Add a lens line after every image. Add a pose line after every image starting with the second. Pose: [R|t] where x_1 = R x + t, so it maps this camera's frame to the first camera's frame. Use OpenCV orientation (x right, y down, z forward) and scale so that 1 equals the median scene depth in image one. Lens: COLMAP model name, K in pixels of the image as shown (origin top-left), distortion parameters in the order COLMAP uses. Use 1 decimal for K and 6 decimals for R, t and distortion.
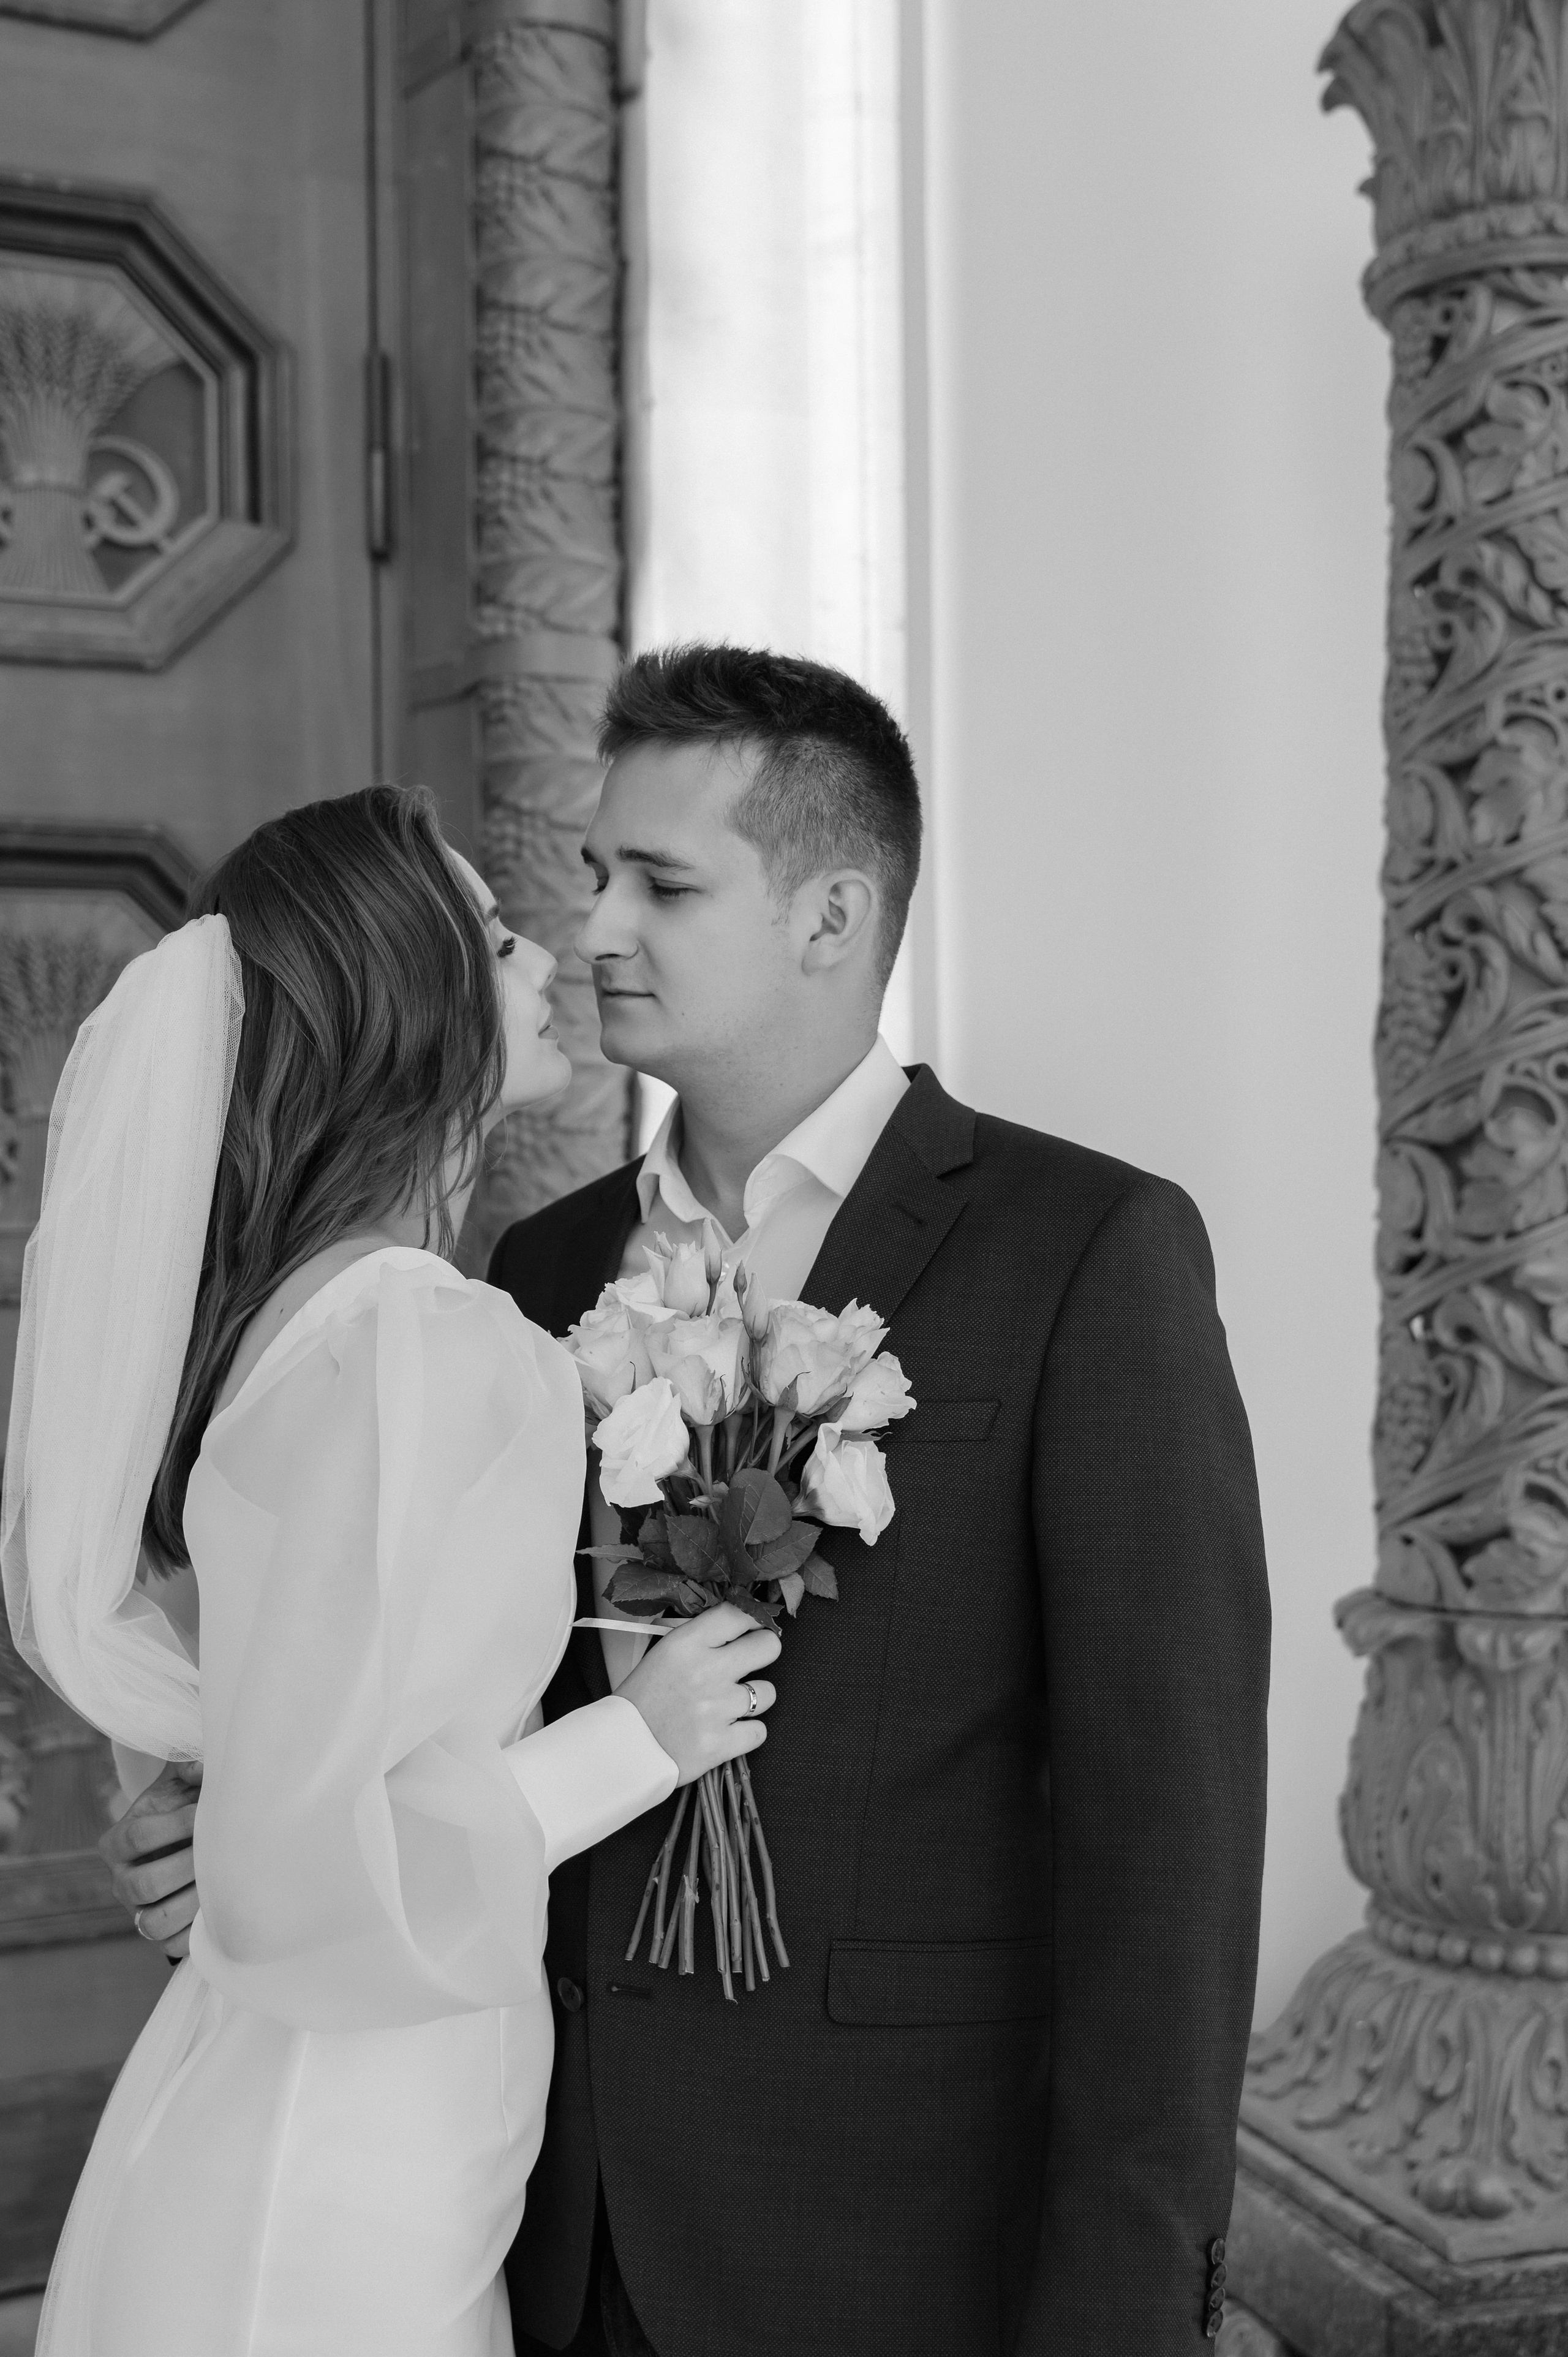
lens RADIAL K [[2641.0, 0, 778.9], [0, 2641.0, 1172.0], [0, 0, 1]] dist [-0.003127, 0.000000]
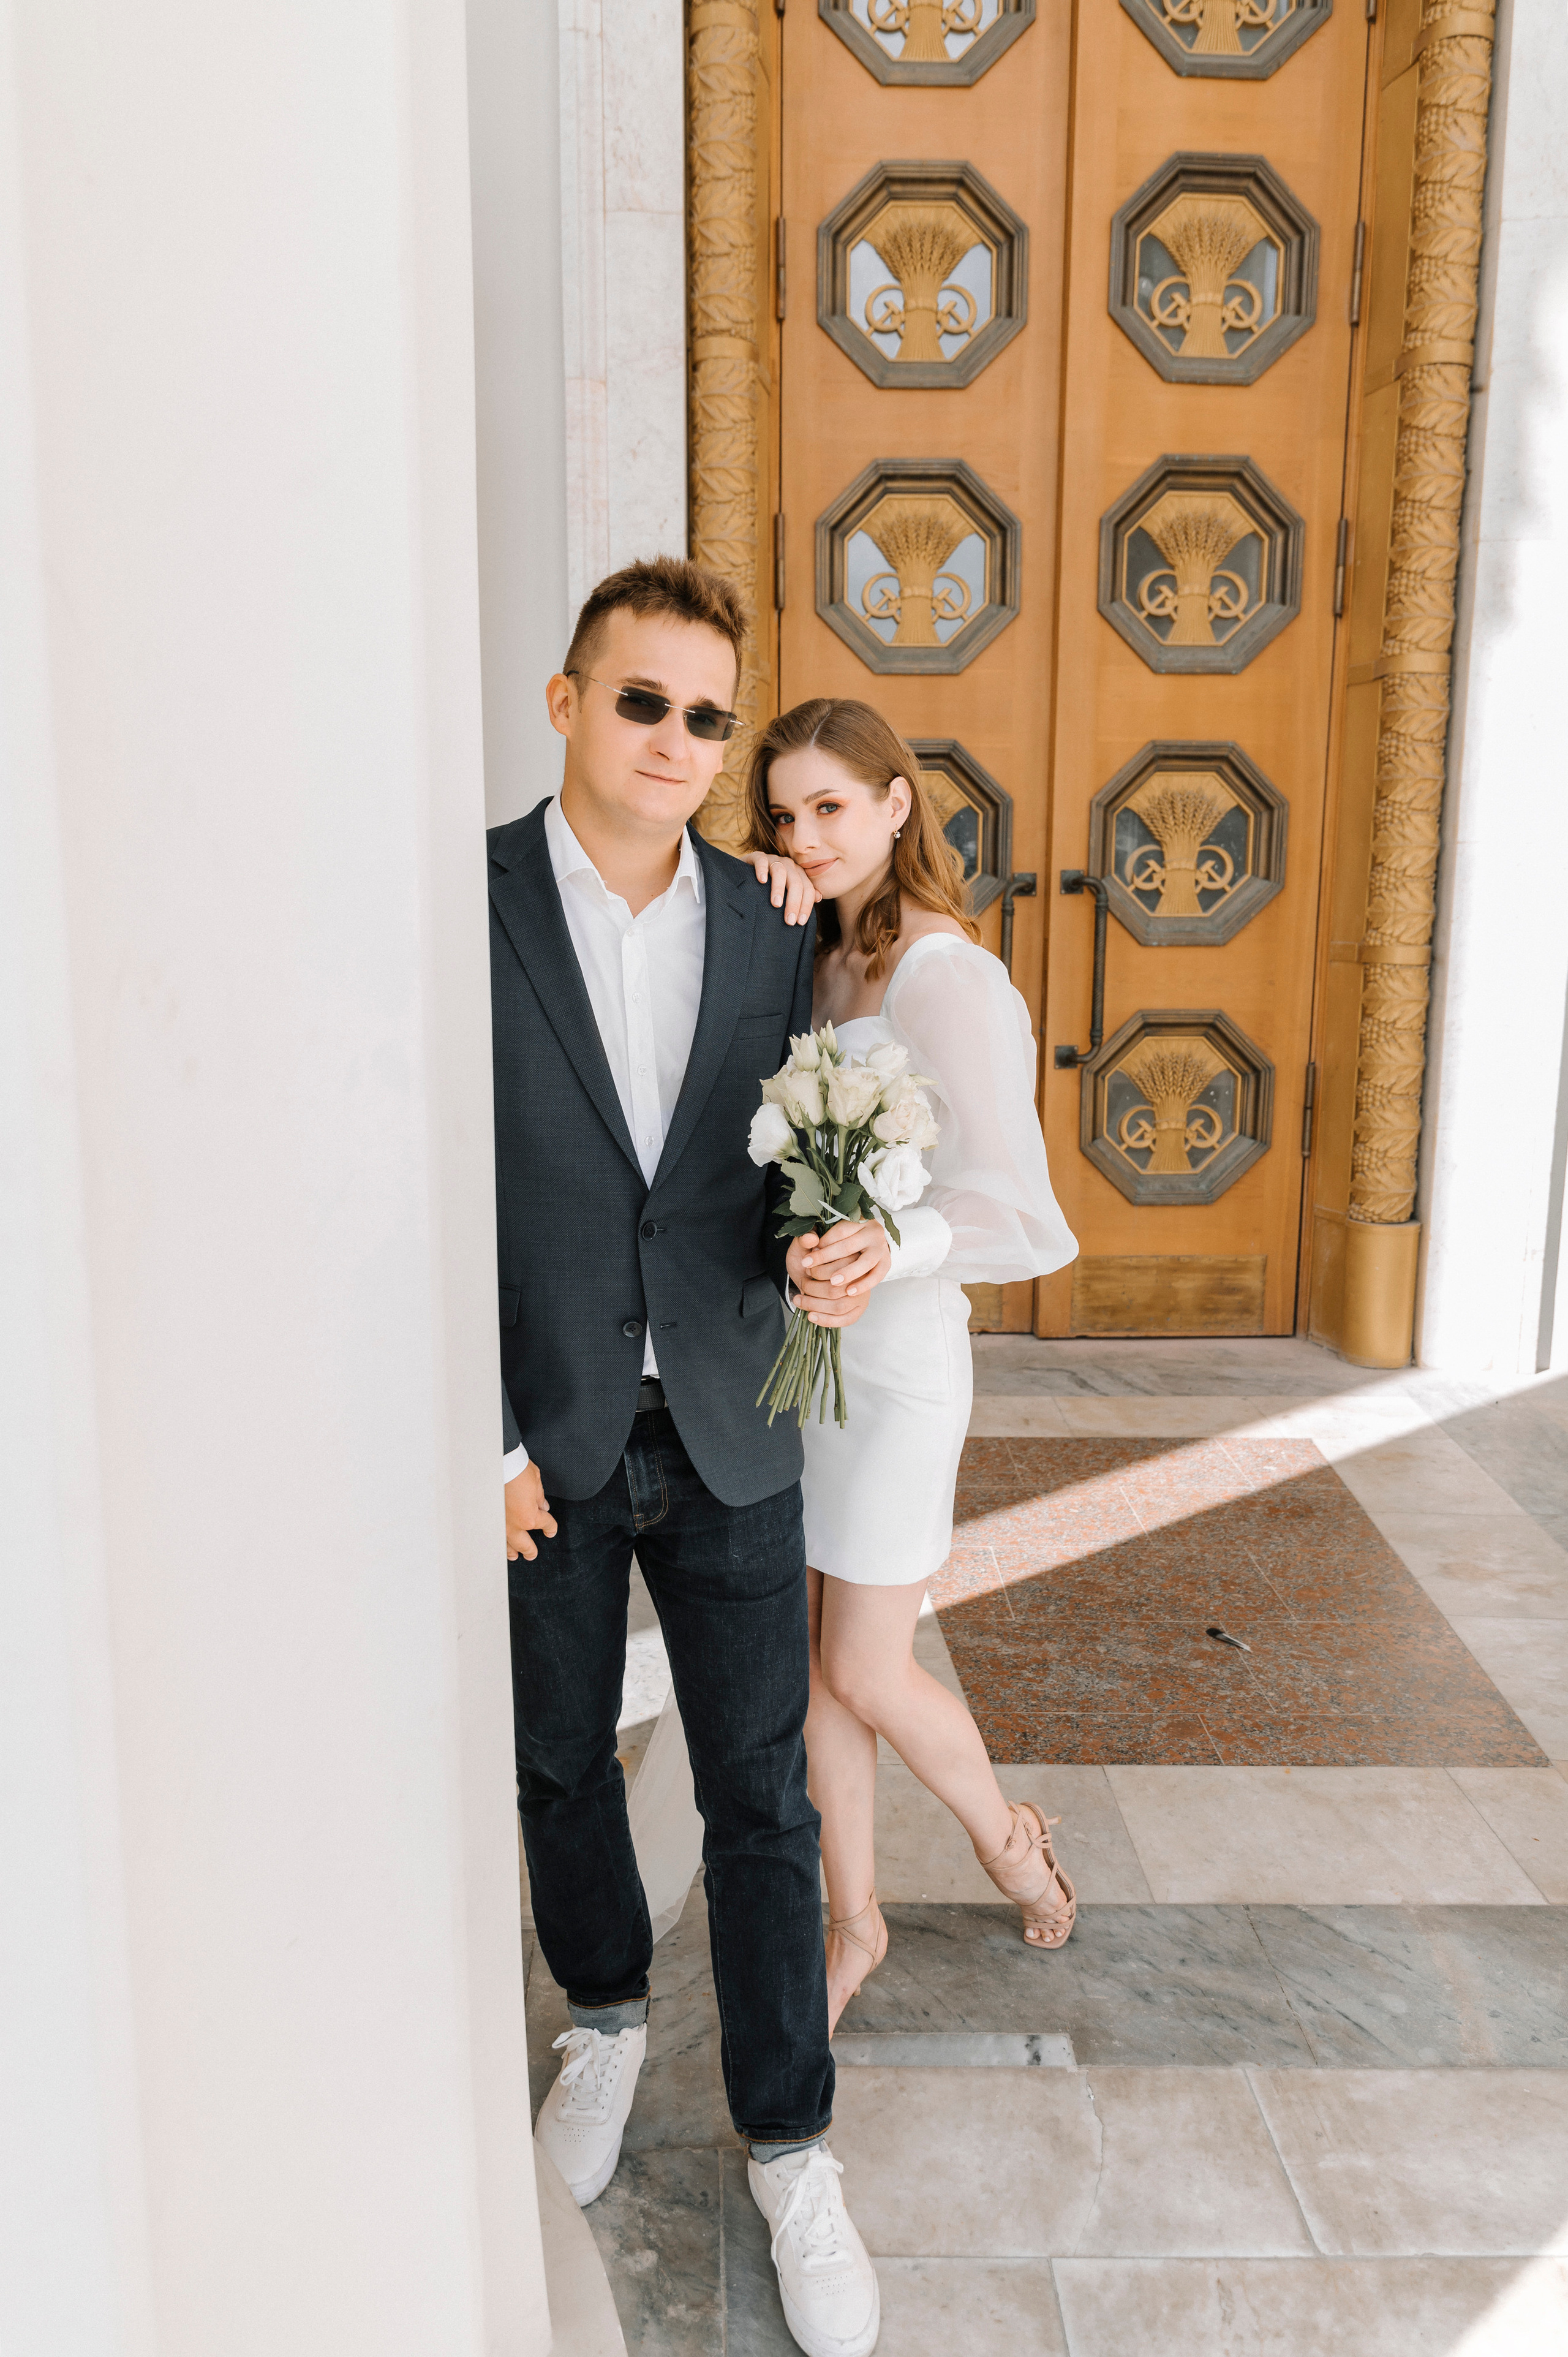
lens RADIAL K [[1621.9, 0, 782.7], [0, 1621.9, 1172.5], [0, 0, 1]] dist [0.002303, -0.001791]
pose [[0.921416, 0.080308, -0.380189, -0.025954], [-0.019688, 0.986802, 0.160728, 0.022355], [0.388079, -0.140612, 0.910837, -0.540324]]
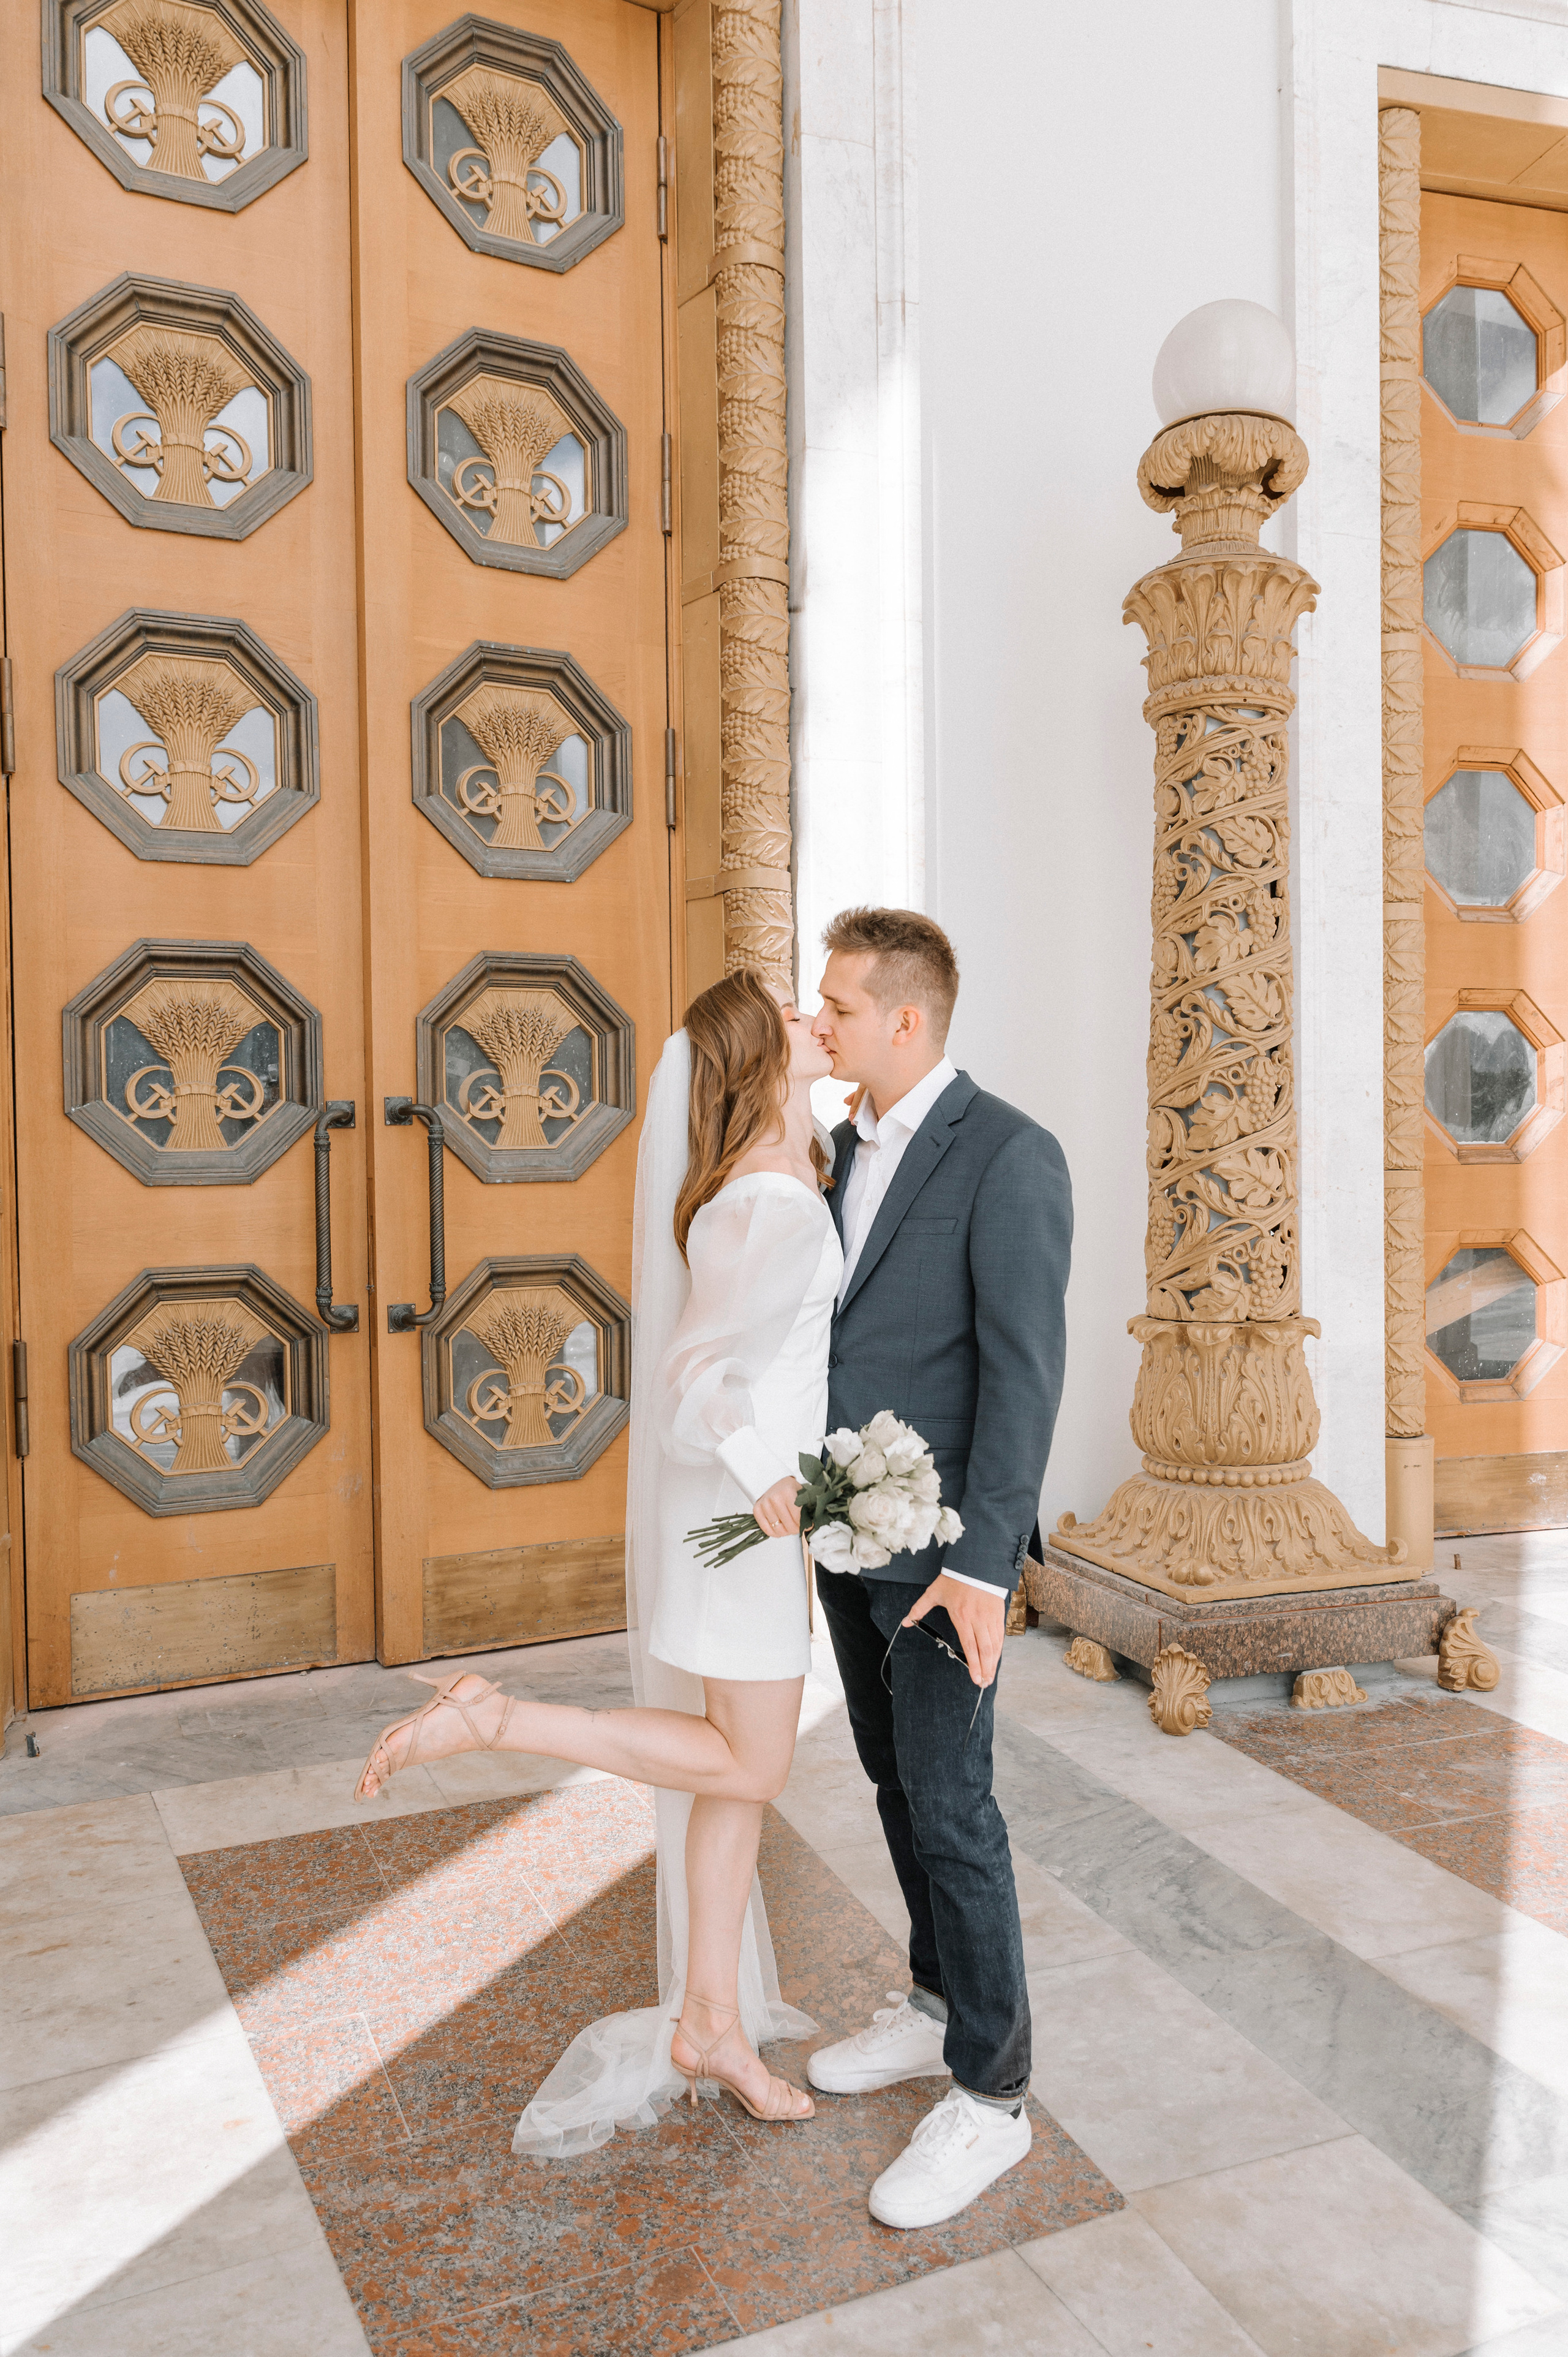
lens RADIAL K [[1621.9, 0, 772.6], [0, 1621.9, 1174.0], [0, 0, 1]] dist [0.002303, -0.001791]
pose [[0.999395, 0.001343, 0.034748, -0.123819], [-0.001808, 0.999909, 0.013362, 0.024878], [-0.034727, -0.013417, 0.999307, -0.308110]]
